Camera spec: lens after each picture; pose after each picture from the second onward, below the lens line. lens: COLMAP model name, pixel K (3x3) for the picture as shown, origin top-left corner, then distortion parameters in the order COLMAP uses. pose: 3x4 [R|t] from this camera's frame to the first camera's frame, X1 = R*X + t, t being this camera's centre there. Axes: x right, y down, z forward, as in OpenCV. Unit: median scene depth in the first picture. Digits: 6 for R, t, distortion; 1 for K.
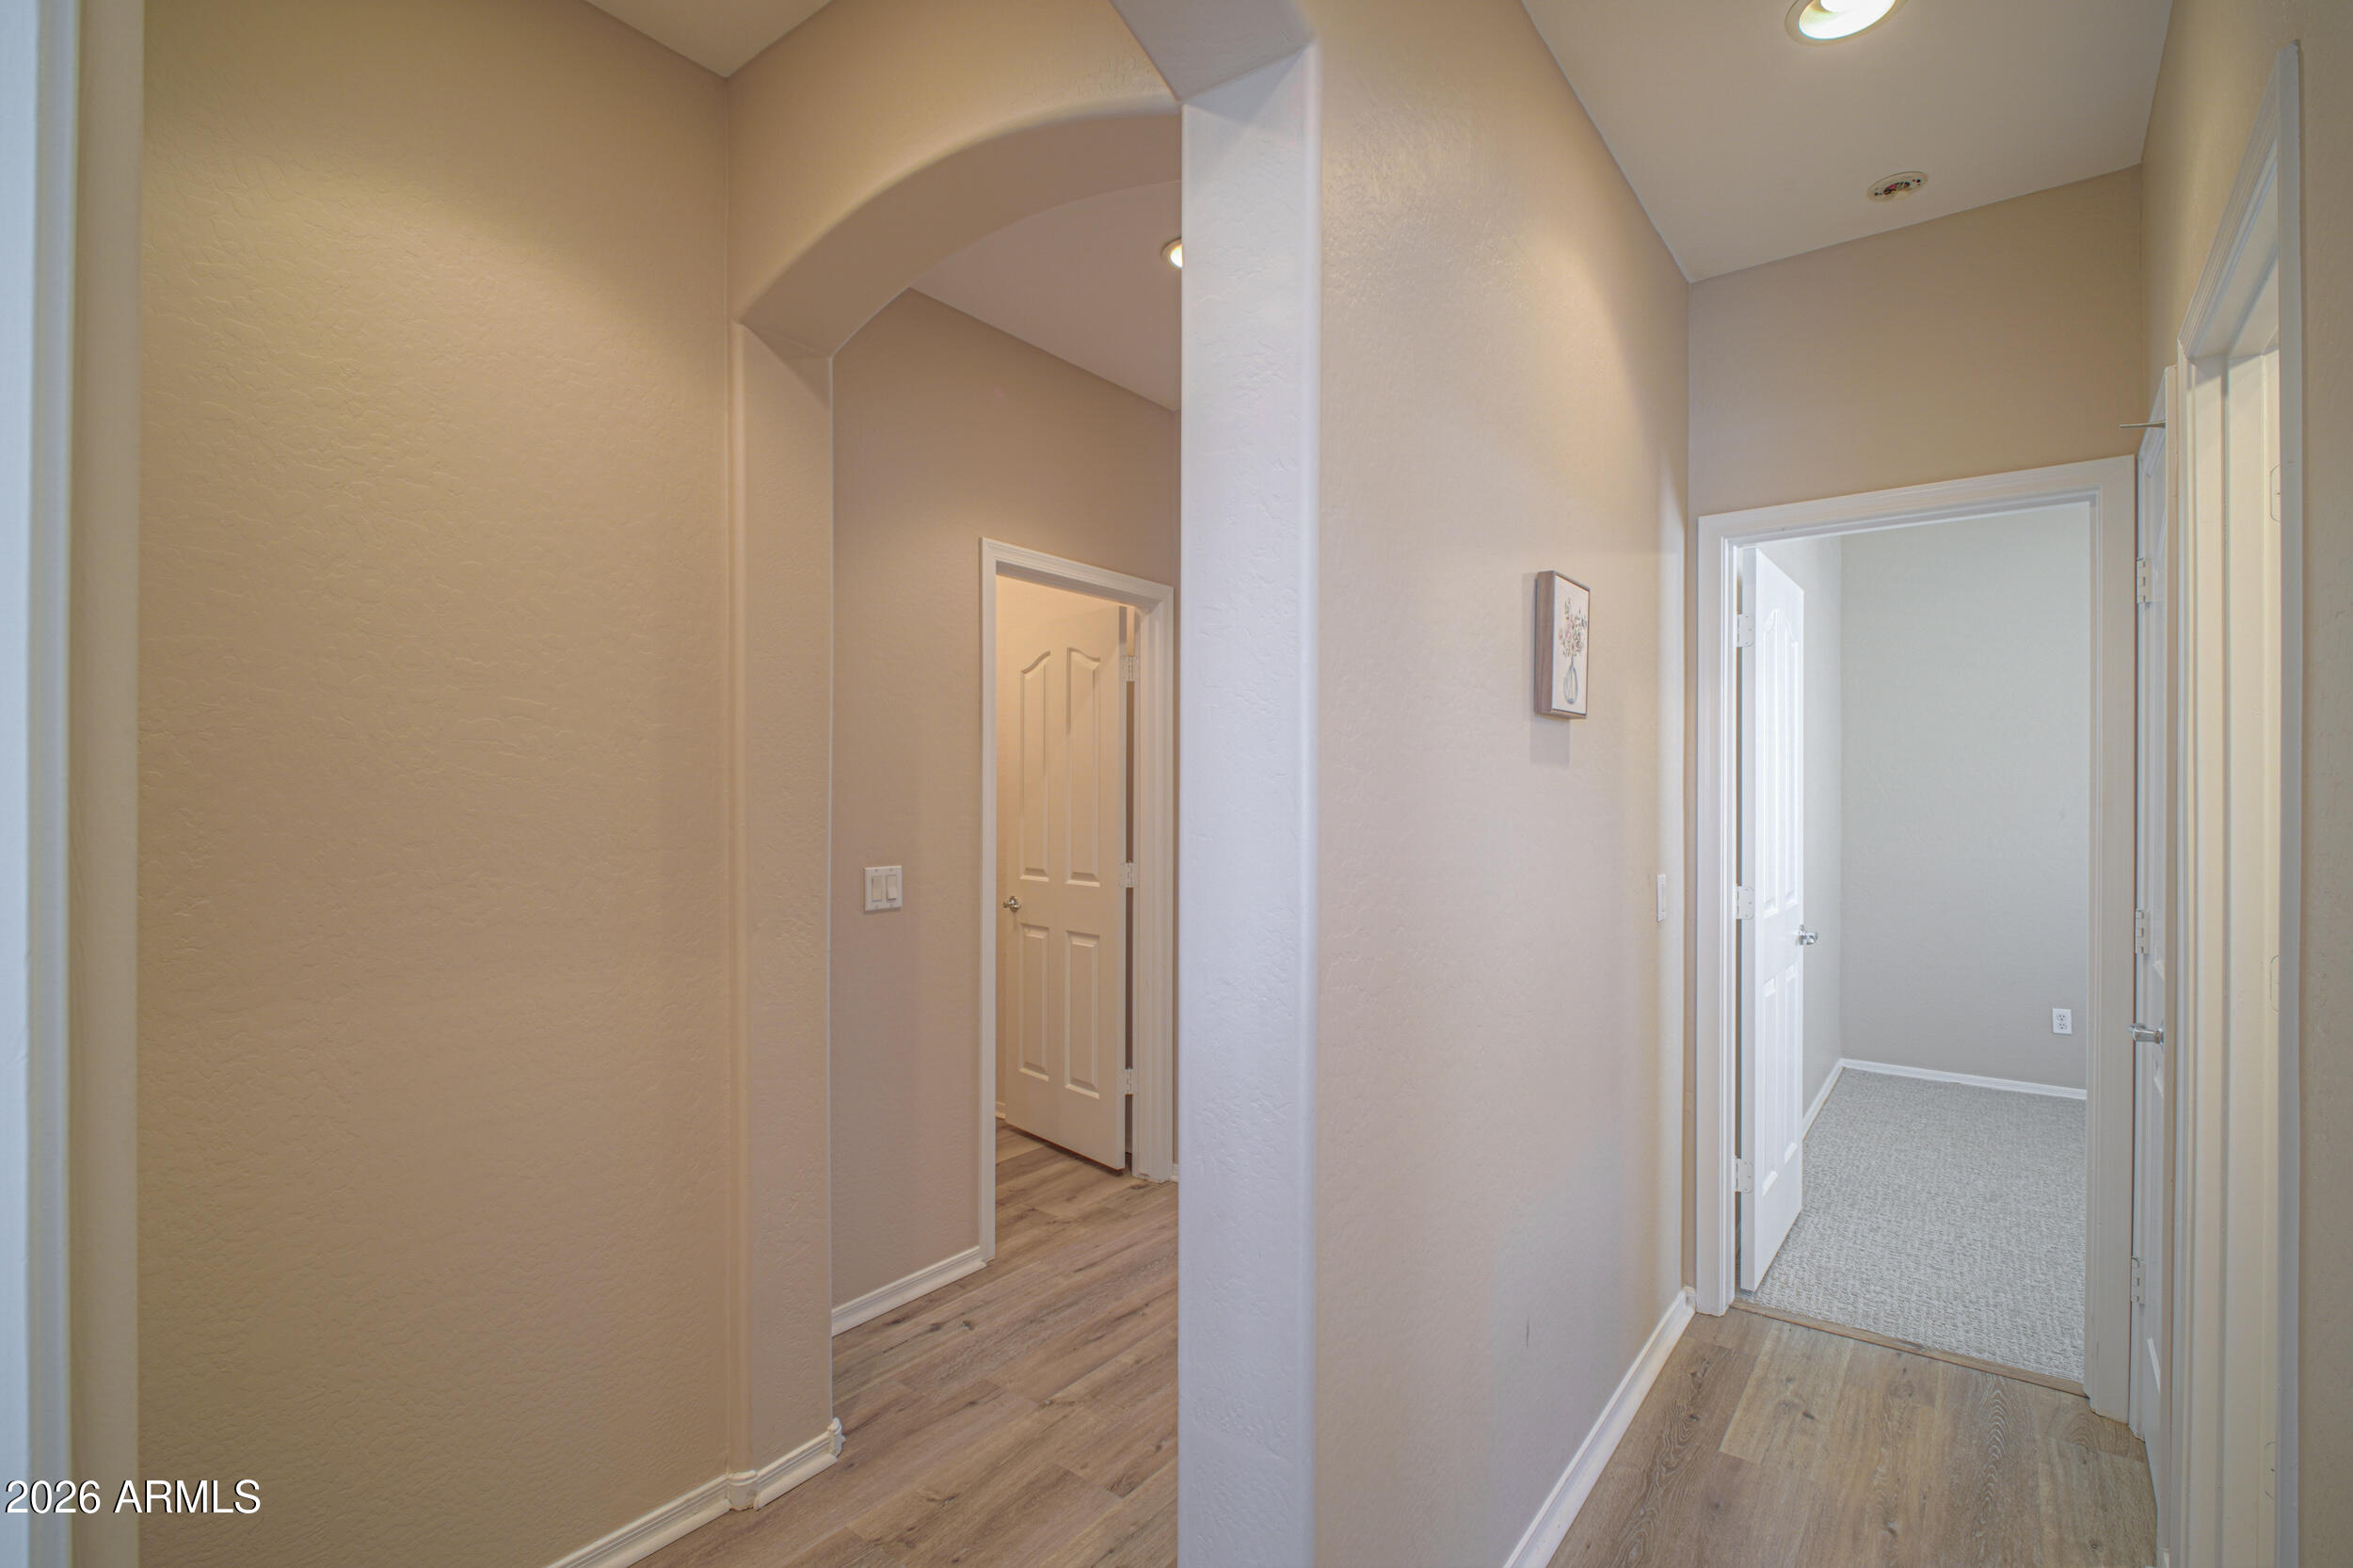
lens RADIAL K [[1077.6, 0, 1175.5], [0, 1077.6, 789.2], [0, 0, 1]] dist [-0.002492, -0.007669]
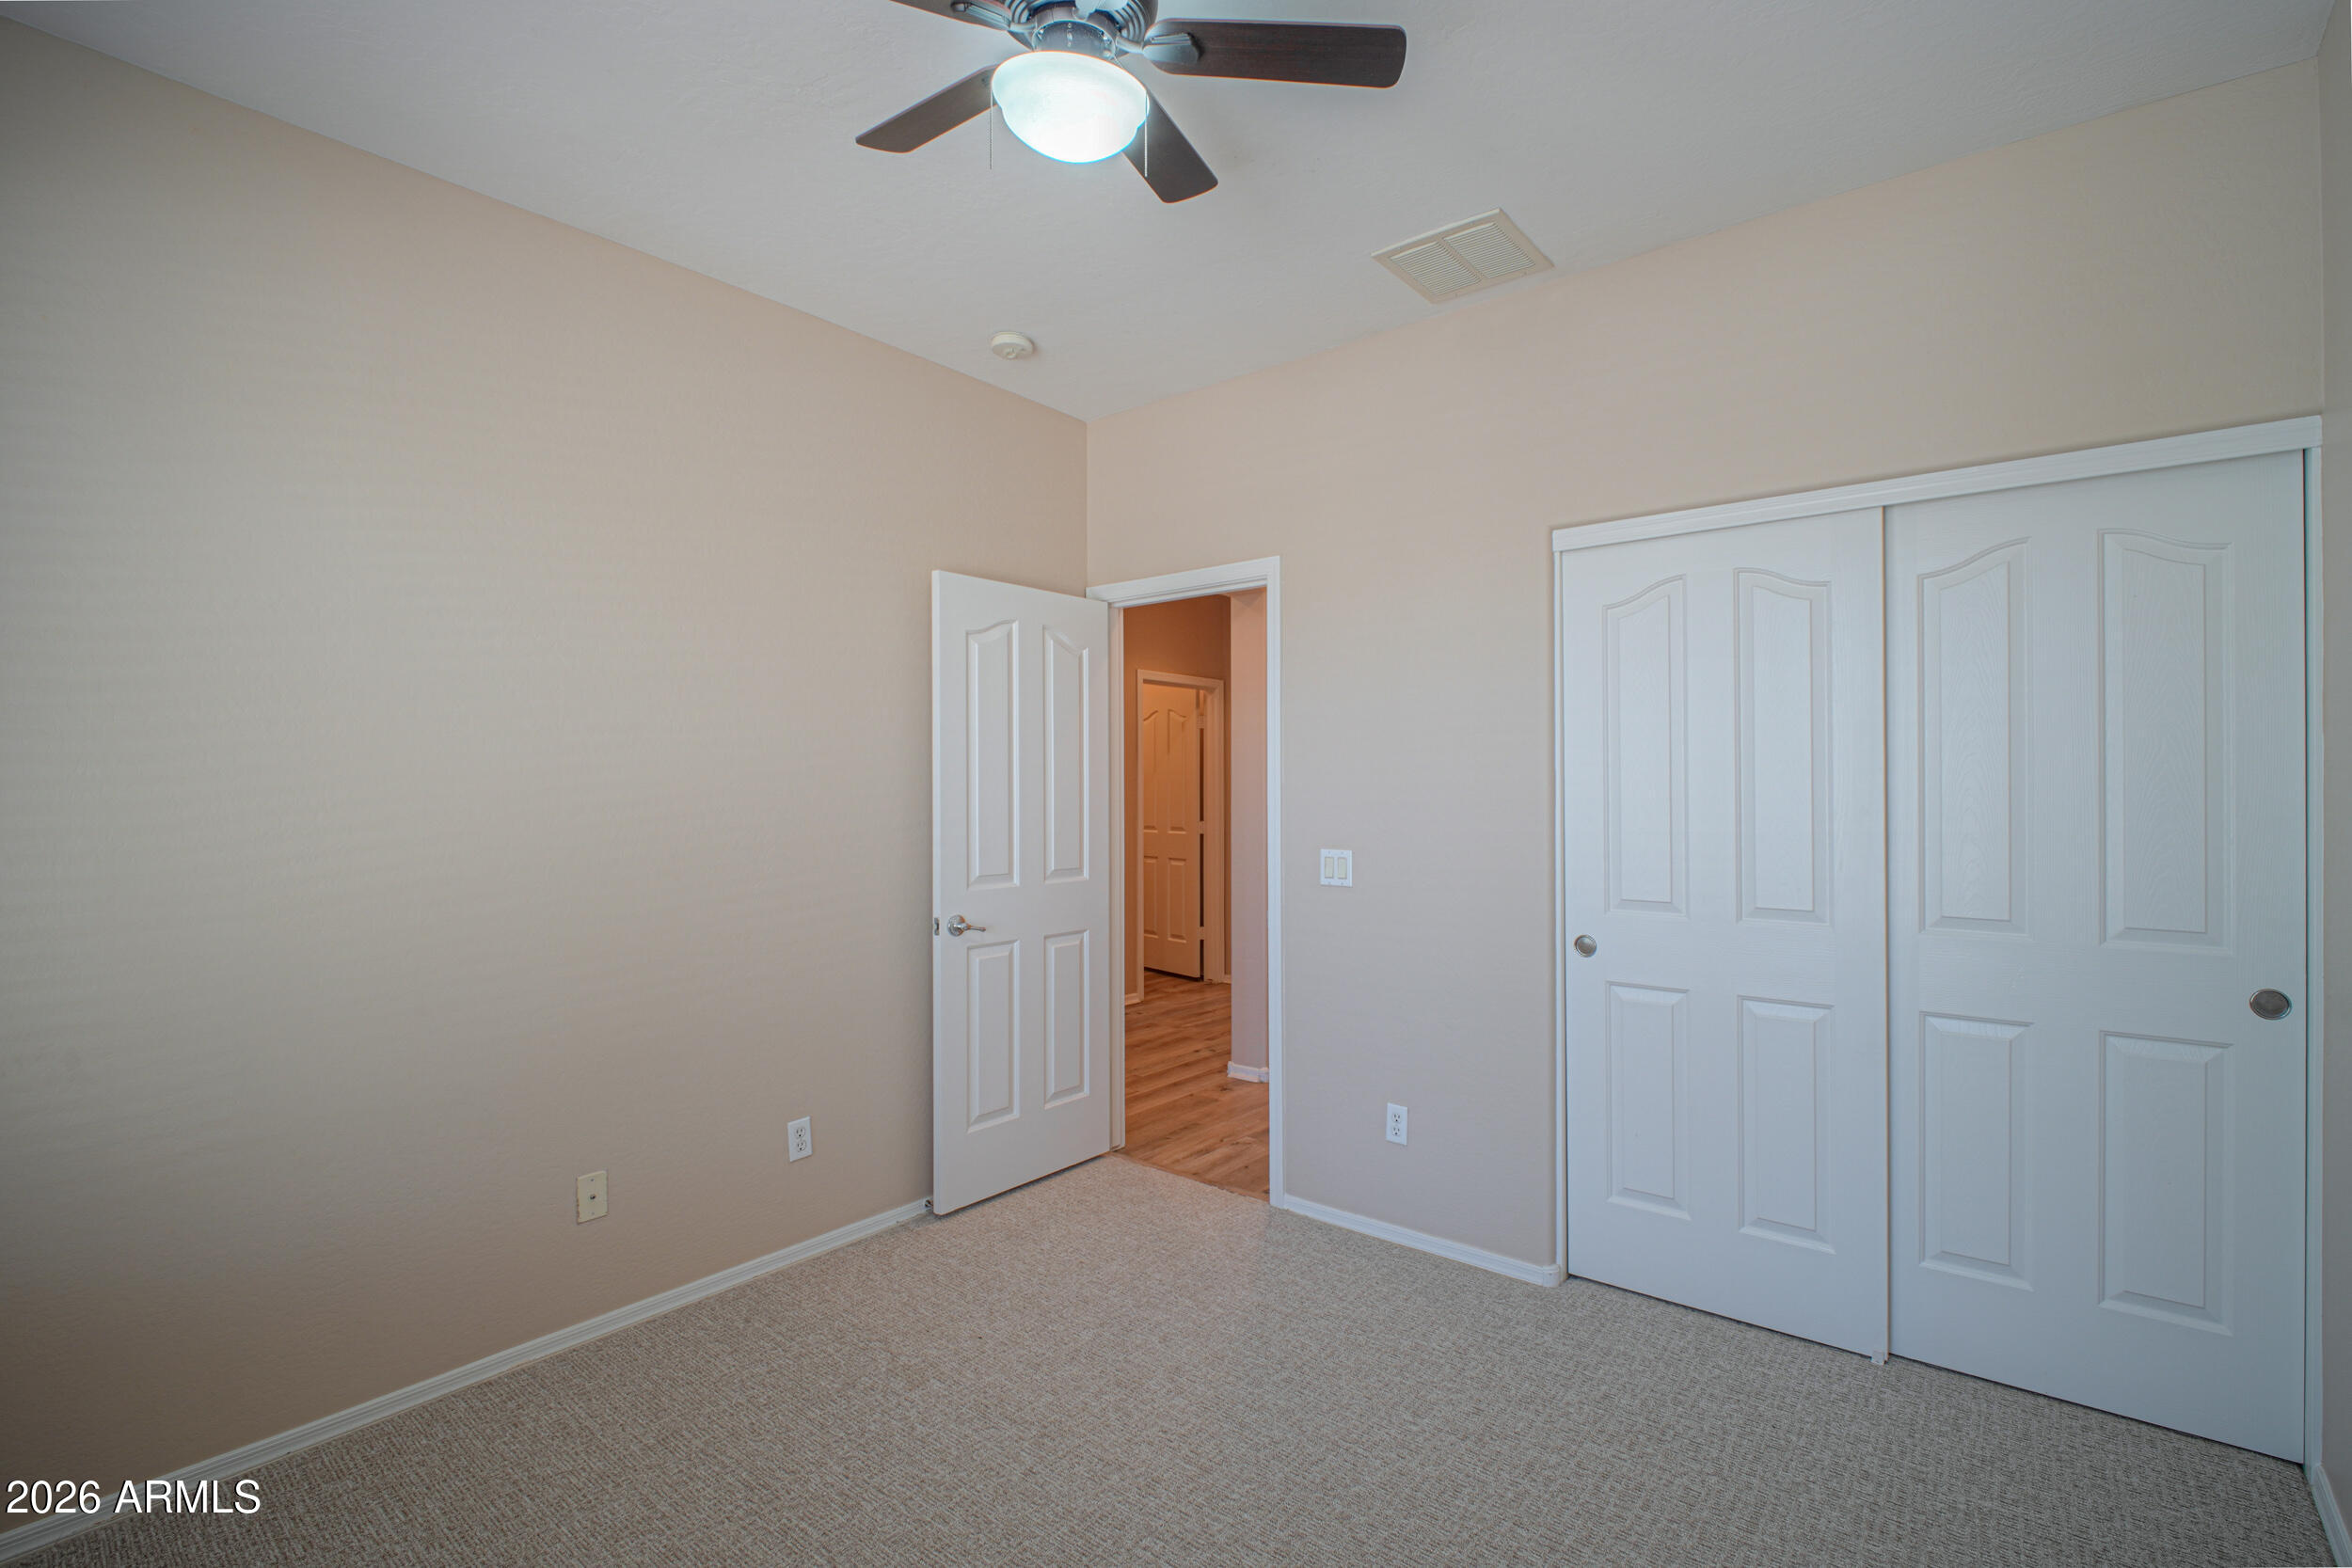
lens RADIAL K [[1077.0, 0, 1177.6], [0, 1077.0, 783.8], [0, 0, 1]] dist [-0.002492, -0.007669]
pose [[0.999368, -0.004875, -0.035212, -0.017594], [0.004842, 0.999988, -0.001018, 0.002353], [0.035217, 0.000847, 0.999379, -0.956817]]
